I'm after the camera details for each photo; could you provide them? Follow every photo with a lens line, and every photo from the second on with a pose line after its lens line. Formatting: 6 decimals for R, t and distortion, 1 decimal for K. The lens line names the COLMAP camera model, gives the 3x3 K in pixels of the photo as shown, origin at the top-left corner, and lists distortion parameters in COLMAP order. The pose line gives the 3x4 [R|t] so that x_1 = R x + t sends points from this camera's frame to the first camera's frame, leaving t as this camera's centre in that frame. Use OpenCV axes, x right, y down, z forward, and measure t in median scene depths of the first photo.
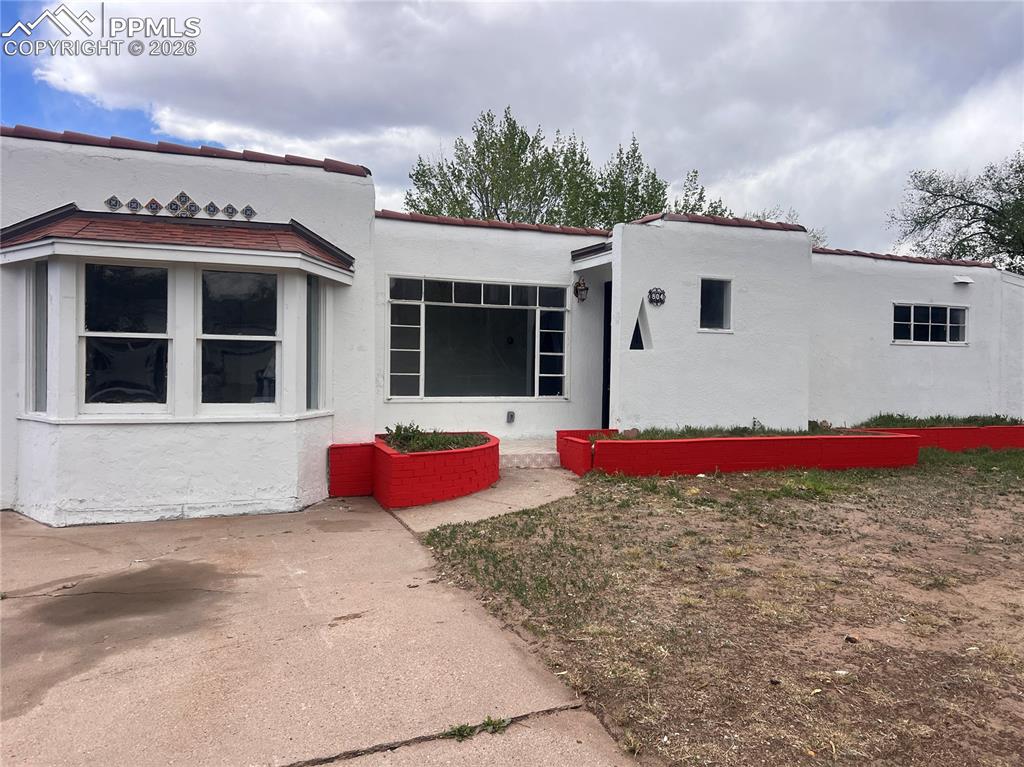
lens RADIAL K [[742.1, 0, 549.9], [0, 742.1, 361.5], [0, 0, 1]] dist [0.030039, -0.006538]
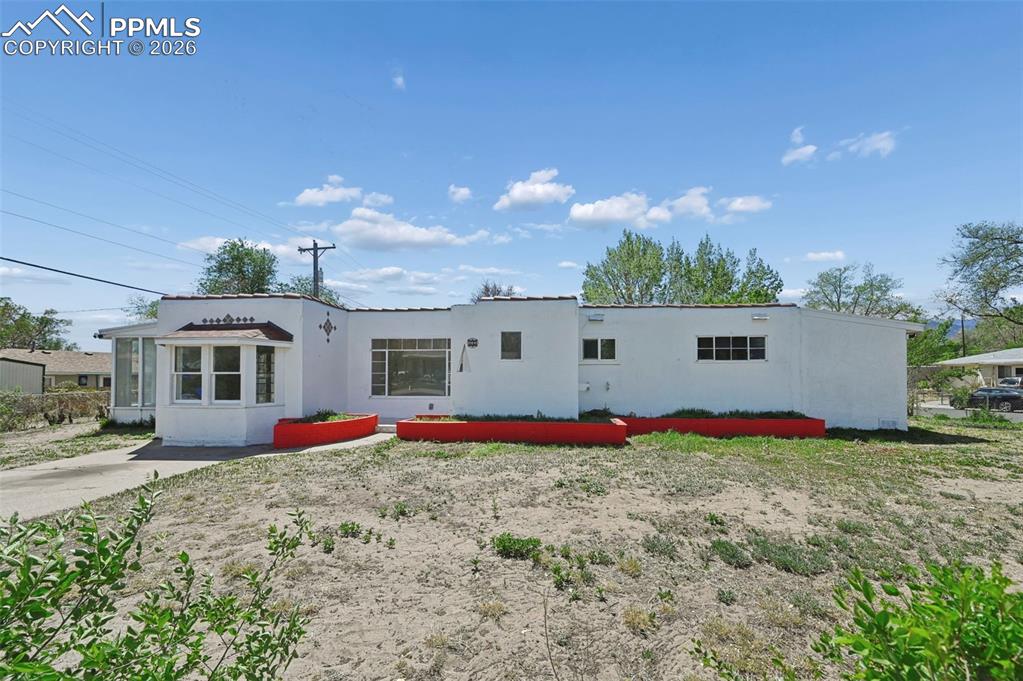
lens RADIAL K [[402.5, 0, 510.2], [0, 402.5, 349.6], [0, 0, 1]] dist [-0.003661, 0.000219]
pose [[0.909623, -0.035368, -0.413926, 0.773066], [0.014320, 0.998447, -0.053844, -0.019503], [0.415188, 0.043050, 0.908717, 0.154600]]
